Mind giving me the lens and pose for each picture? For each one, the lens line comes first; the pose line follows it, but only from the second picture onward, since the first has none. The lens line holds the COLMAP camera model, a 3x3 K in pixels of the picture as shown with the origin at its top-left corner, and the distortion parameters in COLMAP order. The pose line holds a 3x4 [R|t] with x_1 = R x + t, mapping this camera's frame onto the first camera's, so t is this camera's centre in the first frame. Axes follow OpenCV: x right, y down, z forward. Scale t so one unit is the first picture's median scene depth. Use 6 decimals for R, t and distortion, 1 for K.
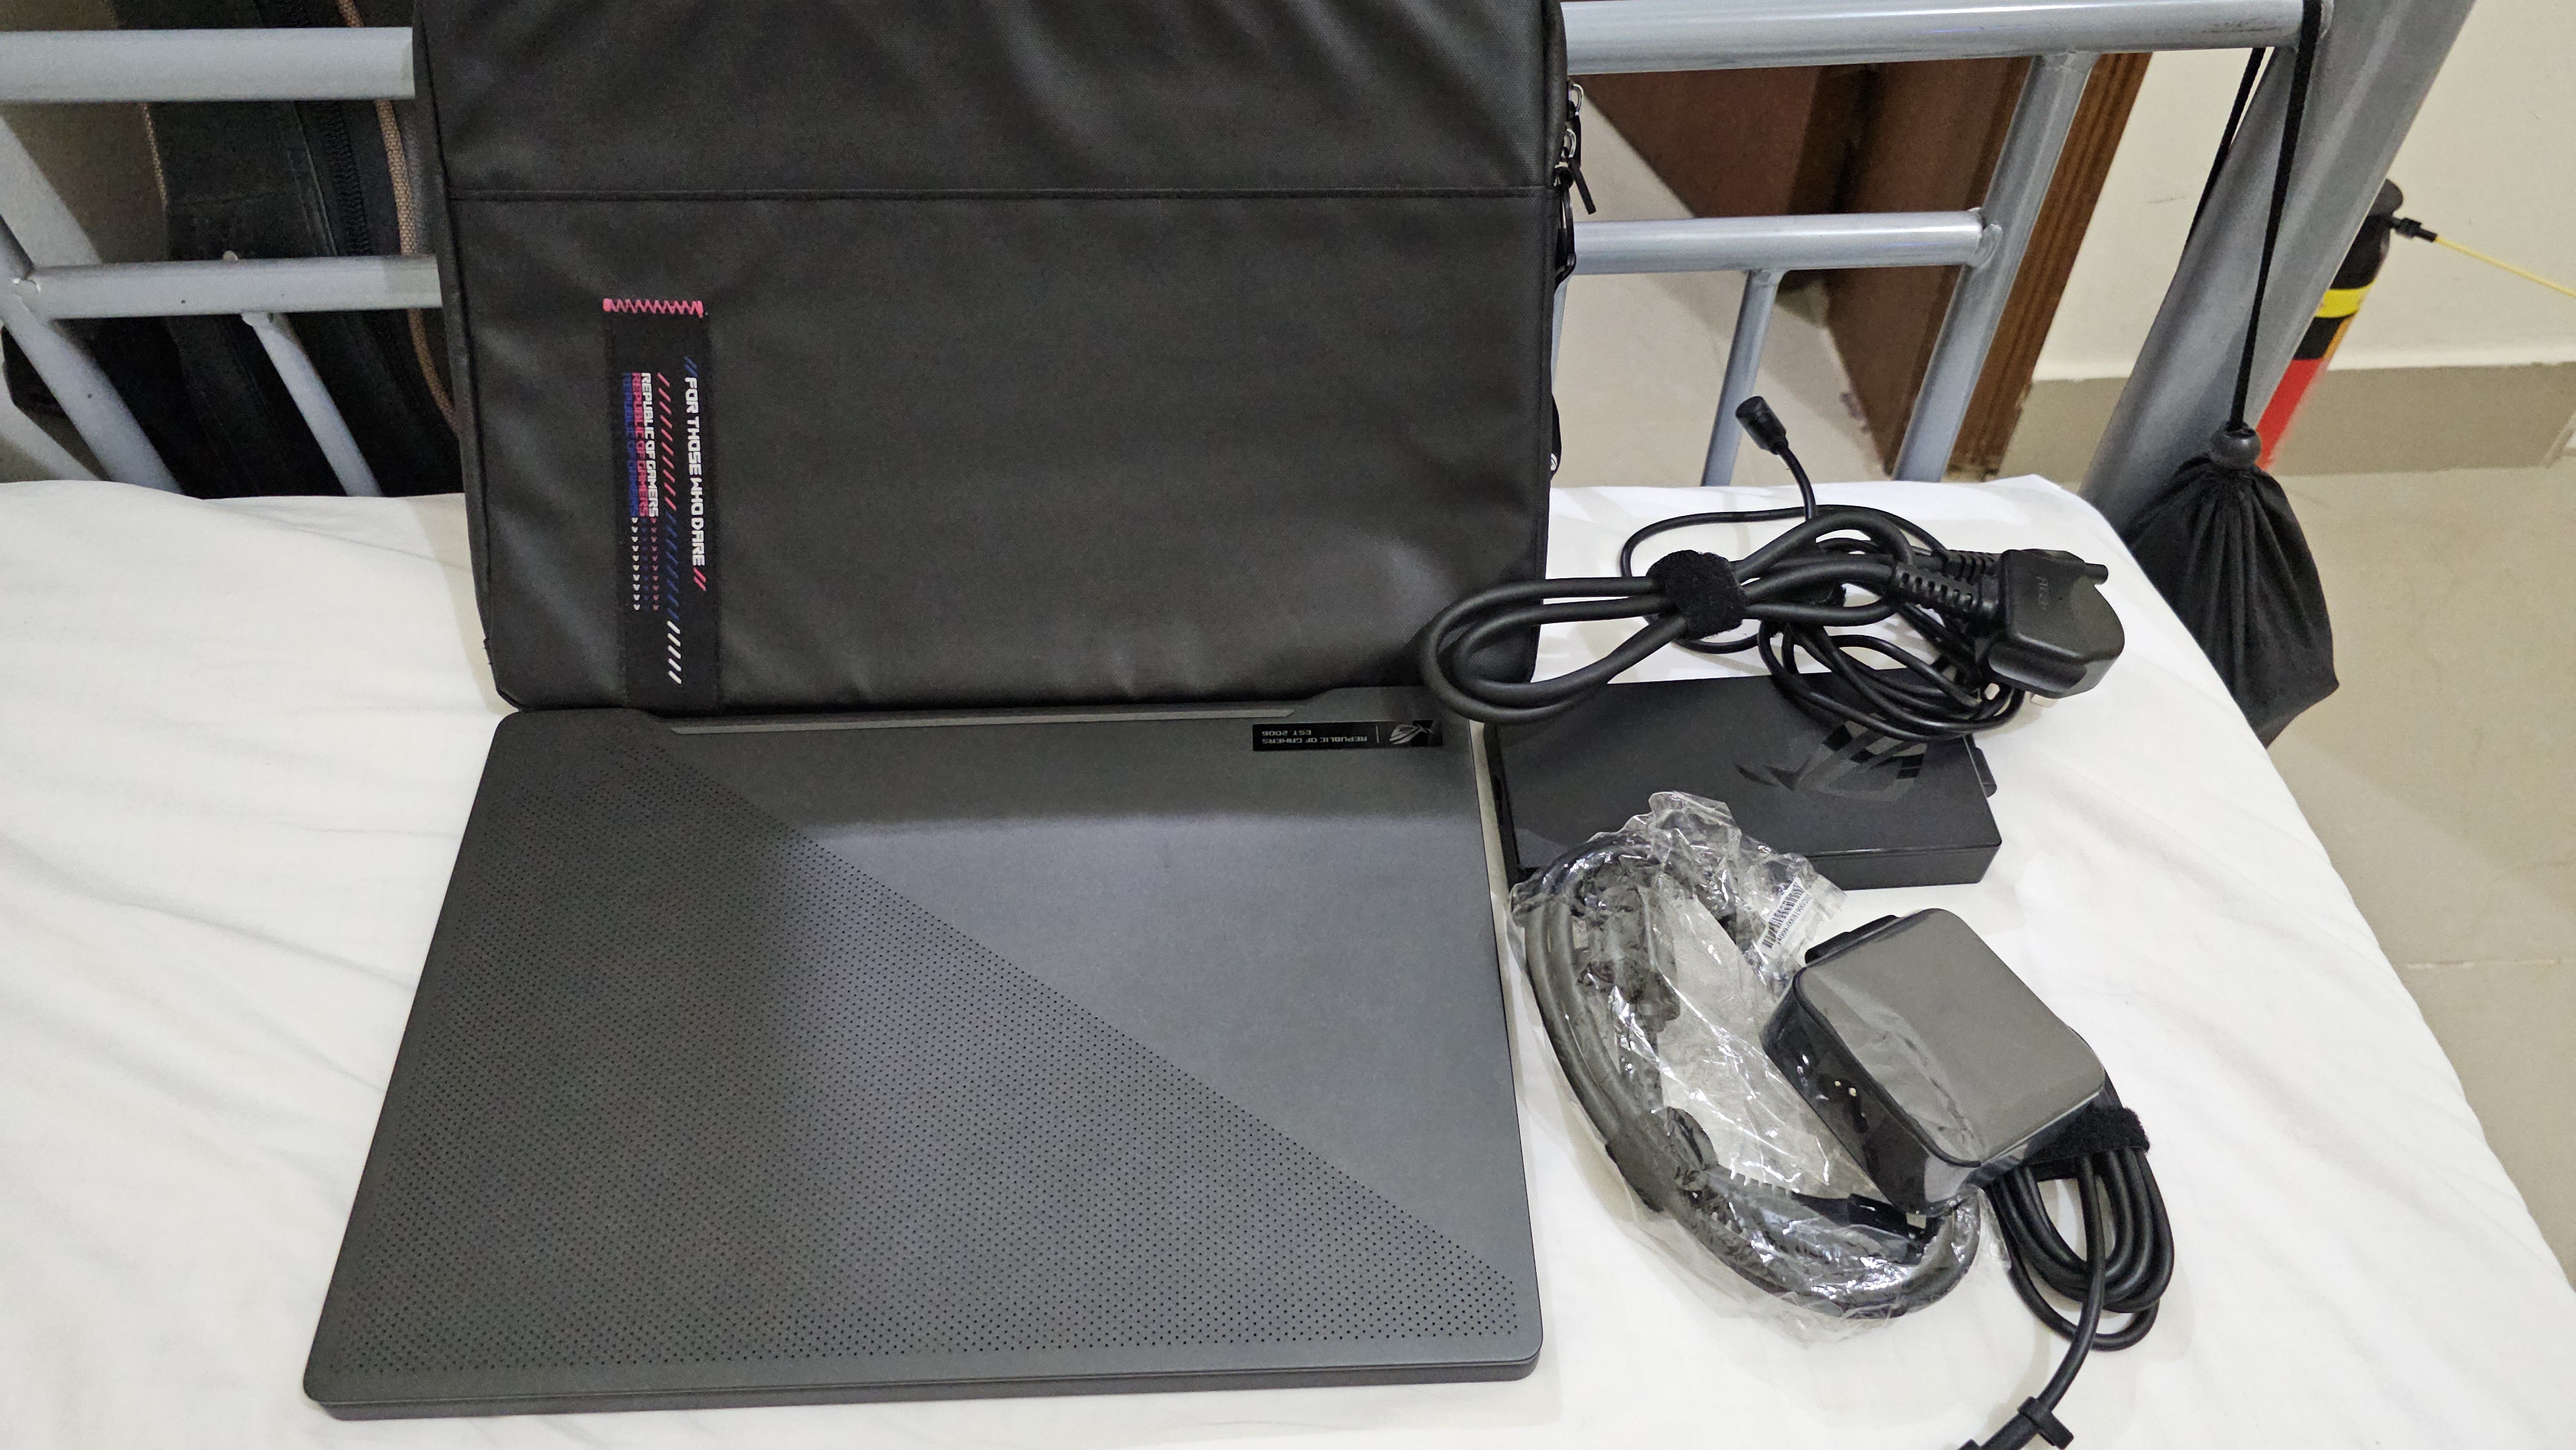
lens RADIAL K [[1823.9, 0, 1308.1], [0, 1823.9, 723.2], [0, 0, 1]] dist [-0.007603, -0.010580]
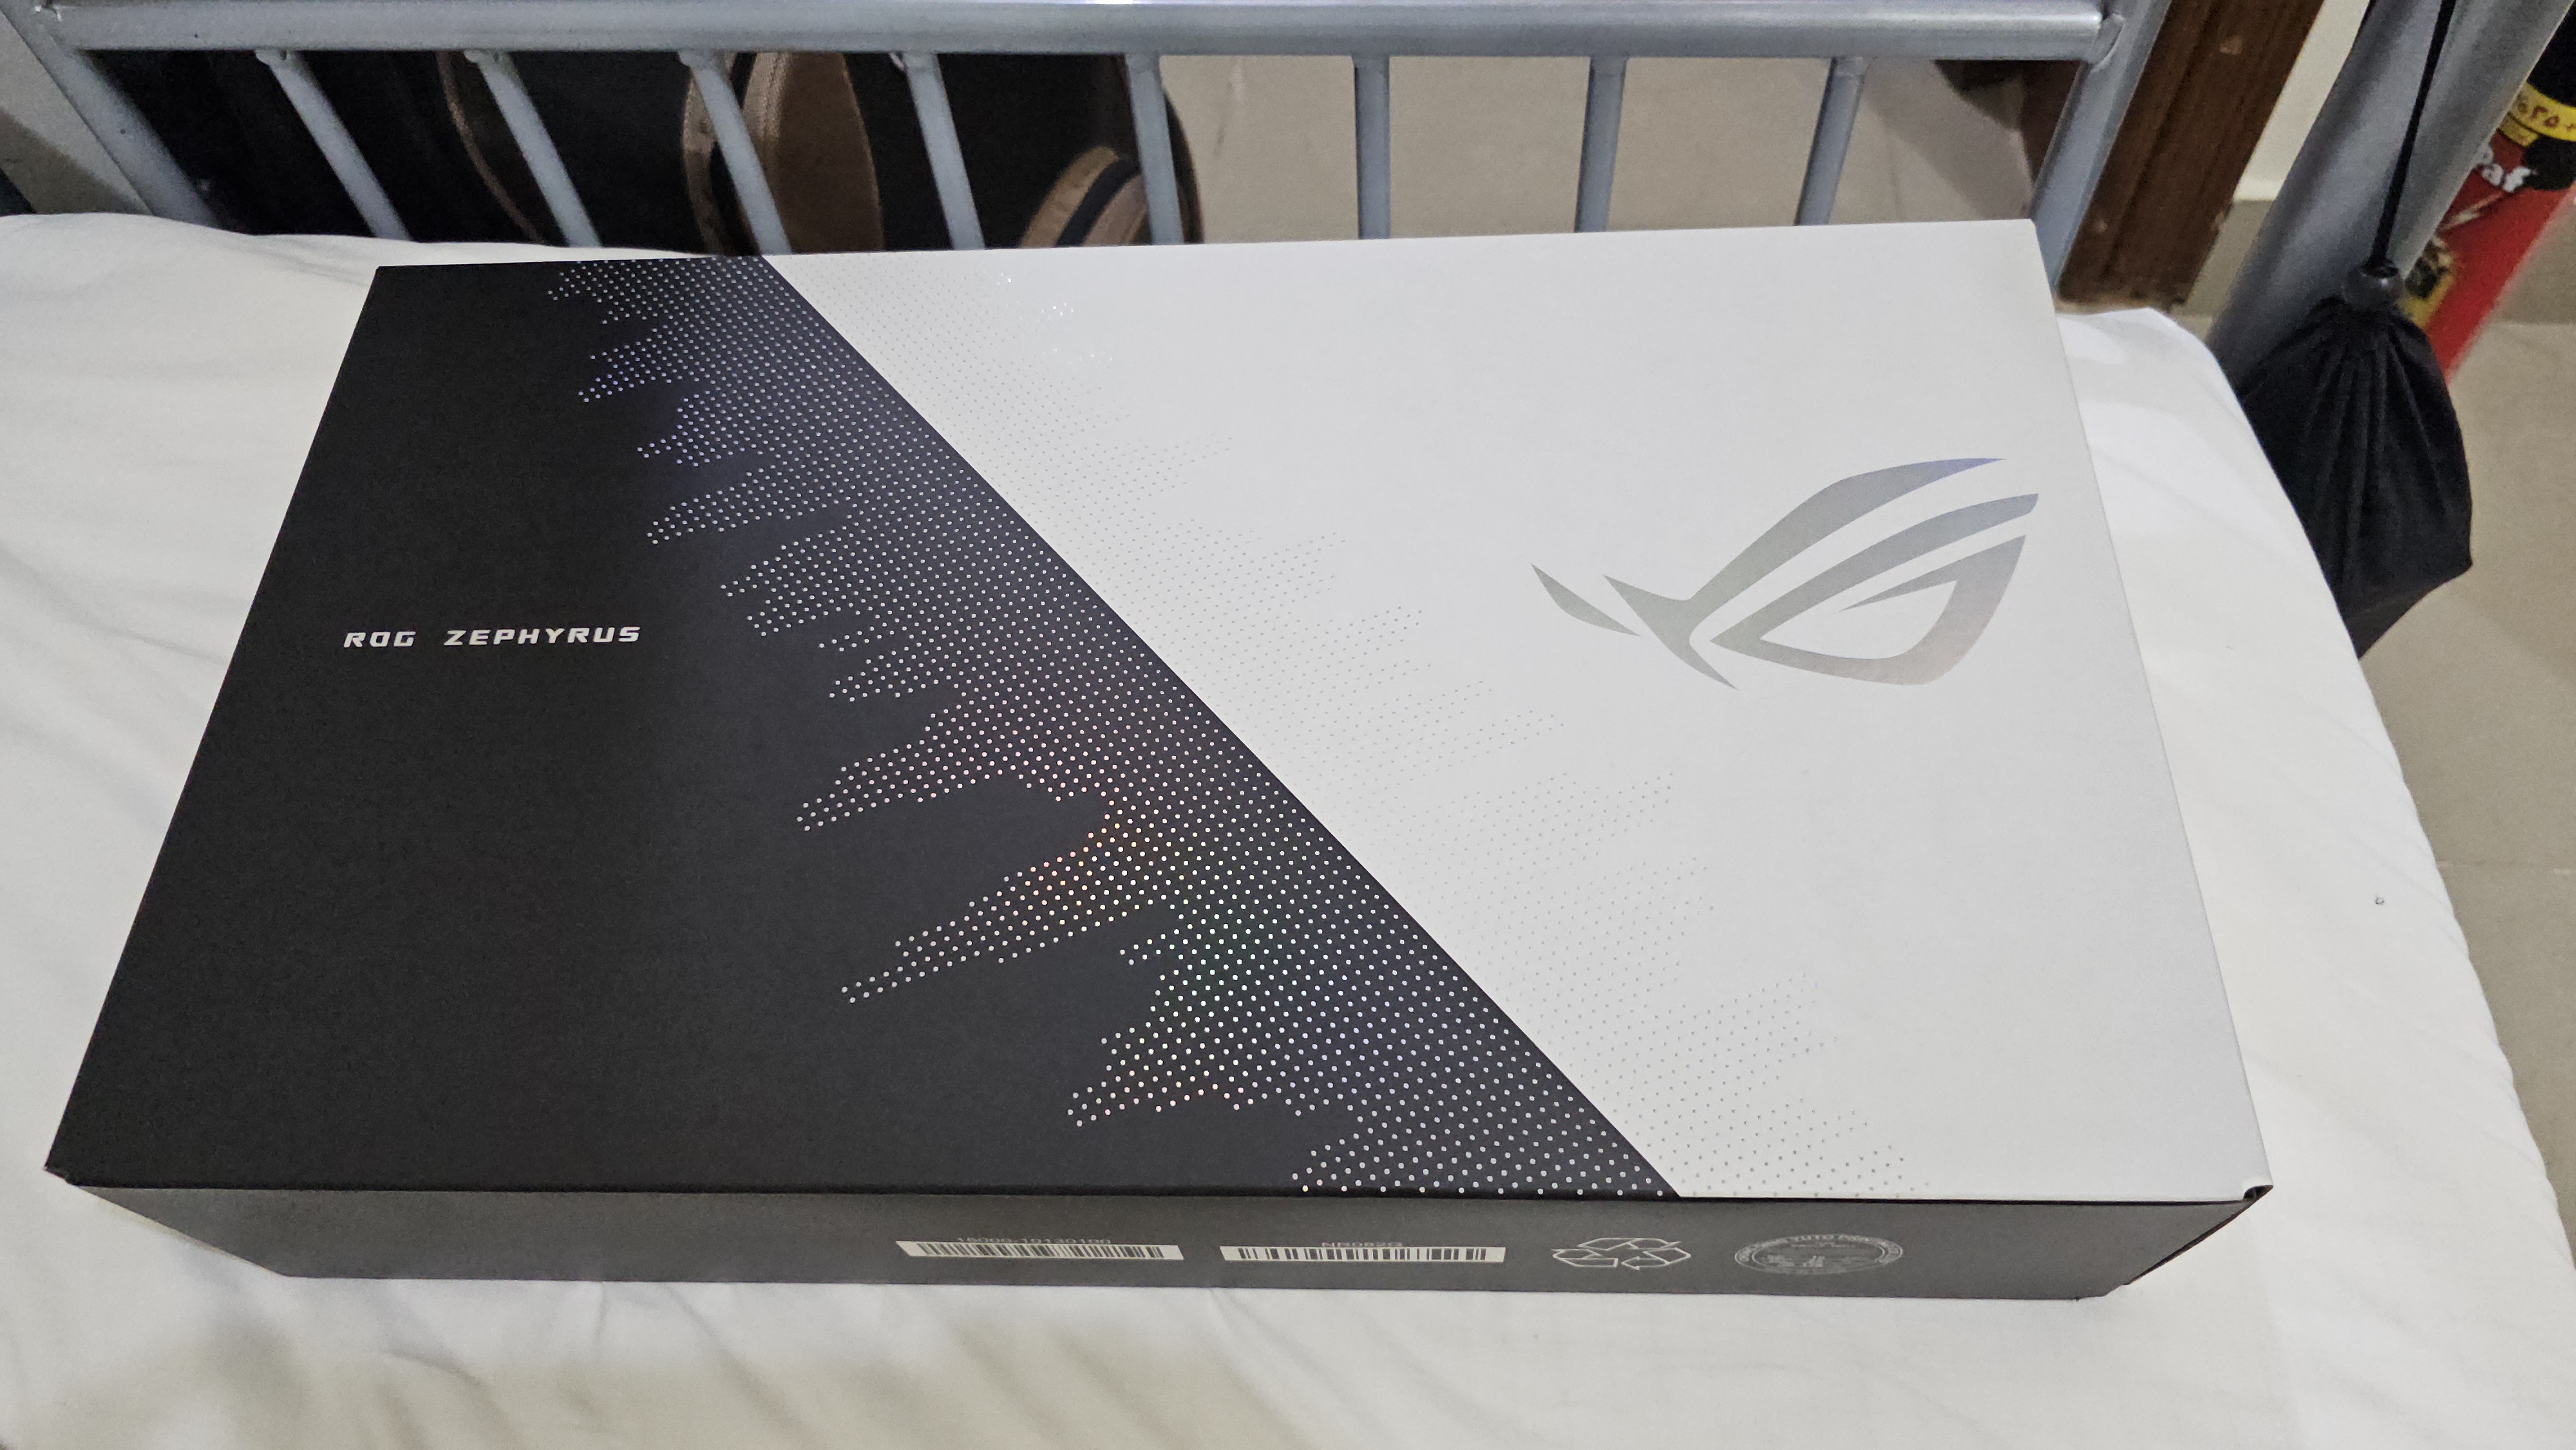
lens RADIAL K [[1823.9, 0, 1314.4], [0, 1823.9, 743.3], [0, 0, 1]] dist [-0.007603, -0.010580]
pose [[0.991881, 0.074538, -0.103033, 0.104979], [-0.061262, 0.990073, 0.126501, -0.012813], [0.111439, -0.119162, 0.986601, 0.049471]]
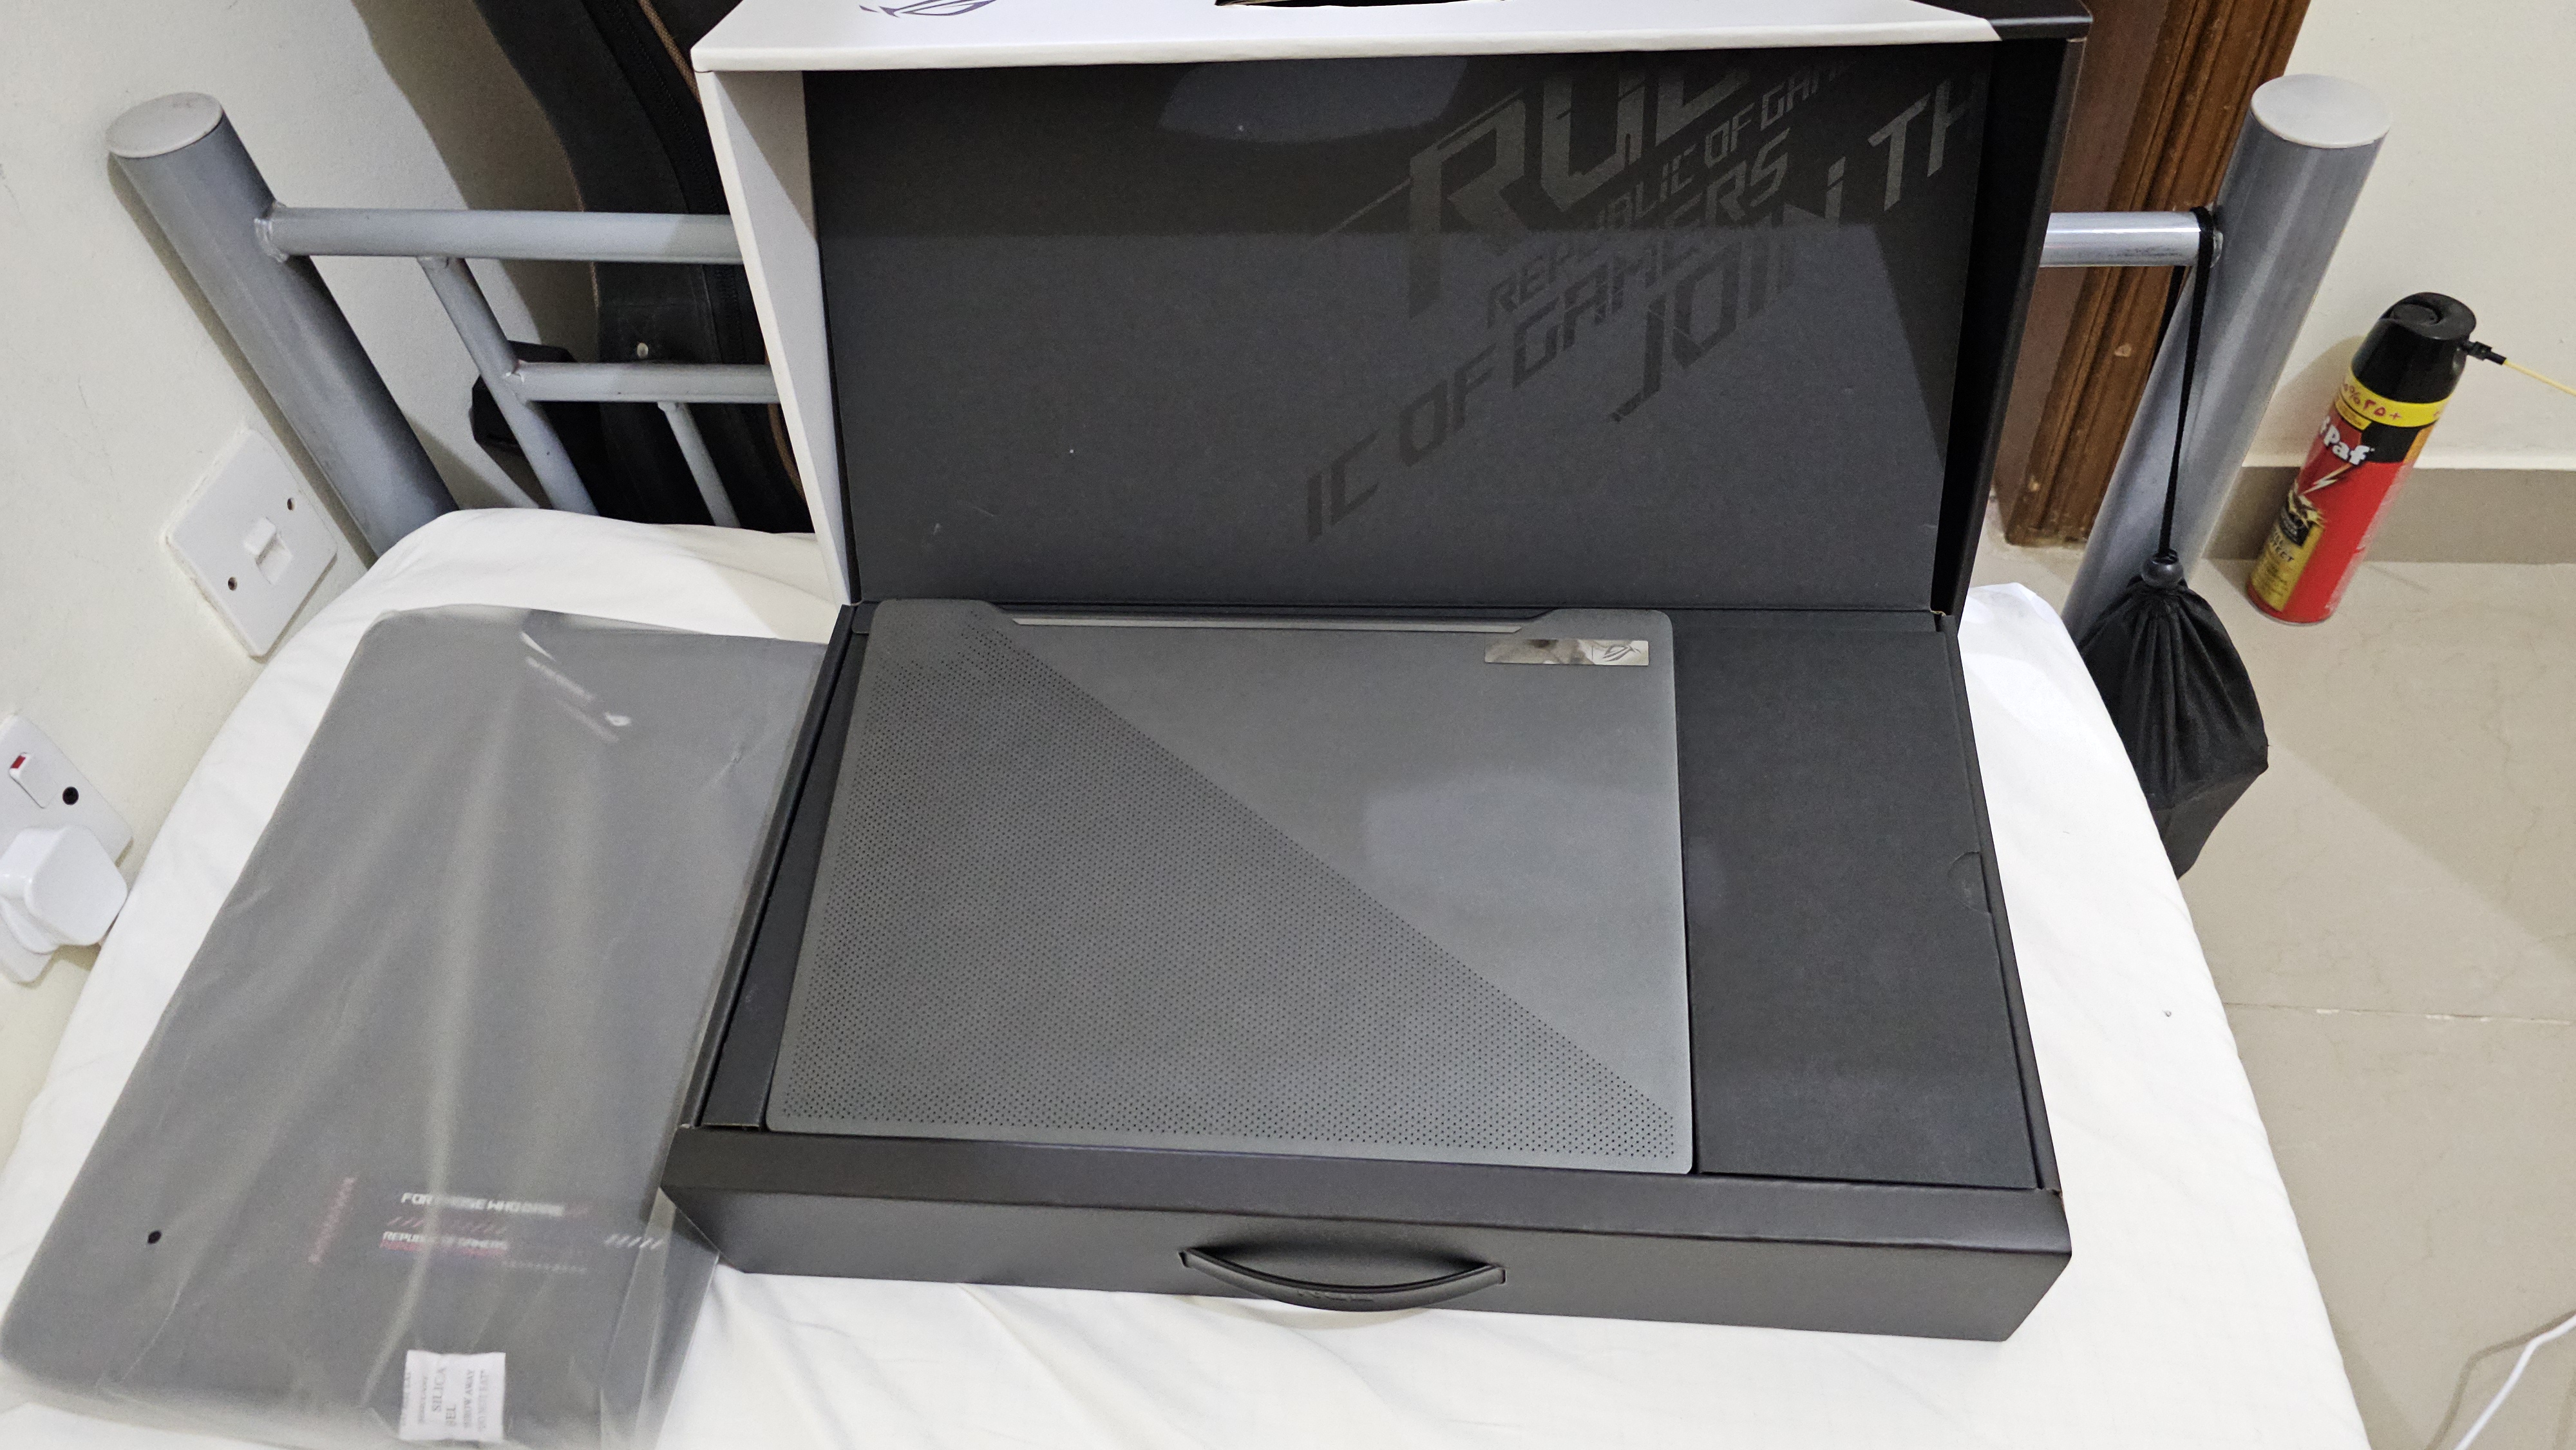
lens RADIAL K [[1823.9, 0, 1295.8], [0, 1823.9, 741.5], [0, 0, 1]] dist [-0.007603, -0.010580]
pose [[0.987964, 0.063651, -0.140981, 0.104129], [-0.061180, 0.997889, 0.021798, -0.025353], [0.142071, -0.012911, 0.989772, -0.300527]]
